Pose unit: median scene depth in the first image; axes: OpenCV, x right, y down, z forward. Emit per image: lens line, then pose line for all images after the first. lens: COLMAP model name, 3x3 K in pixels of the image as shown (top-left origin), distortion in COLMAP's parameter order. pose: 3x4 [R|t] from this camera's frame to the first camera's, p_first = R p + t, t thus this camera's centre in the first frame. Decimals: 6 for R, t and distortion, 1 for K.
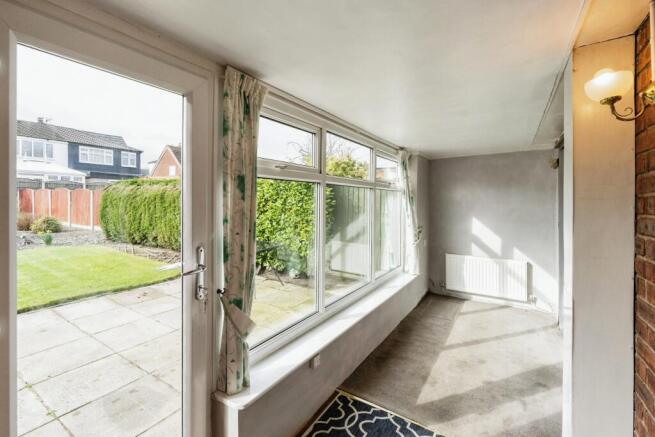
lens RADIAL K [[297.3, 0, 321.1], [0, 297.3, 201.0], [0, 0, 1]] dist [-0.016164, -0.000048]
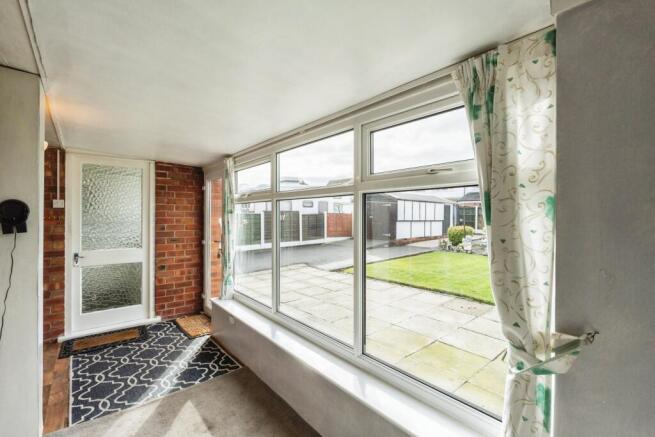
lens RADIAL K [[283.5, 0, 326.5], [0, 283.5, 217.9], [0, 0, 1]] dist [-0.004741, 0.000161]
pose [[-0.283797, -0.012321, -0.958805, 0.219256], [-0.012791, 0.999877, -0.009062, 0.003965], [0.958799, 0.009692, -0.283920, 0.327515]]
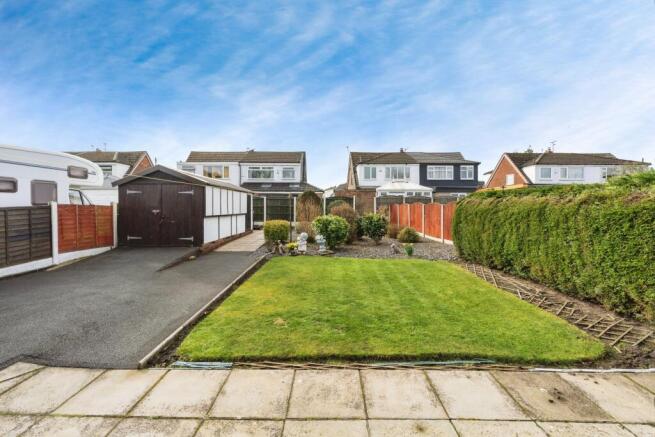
lens RADIAL K [[283.5, 0, 326.4], [0, 283.5, 215.1], [0, 0, 1]] dist [-0.004741, 0.000161]
pose [[0.522481, 0.008326, -0.852610, -0.156686], [0.003324, 0.999925, 0.011801, -0.011732], [0.852644, -0.009000, 0.522414, 0.148033]]
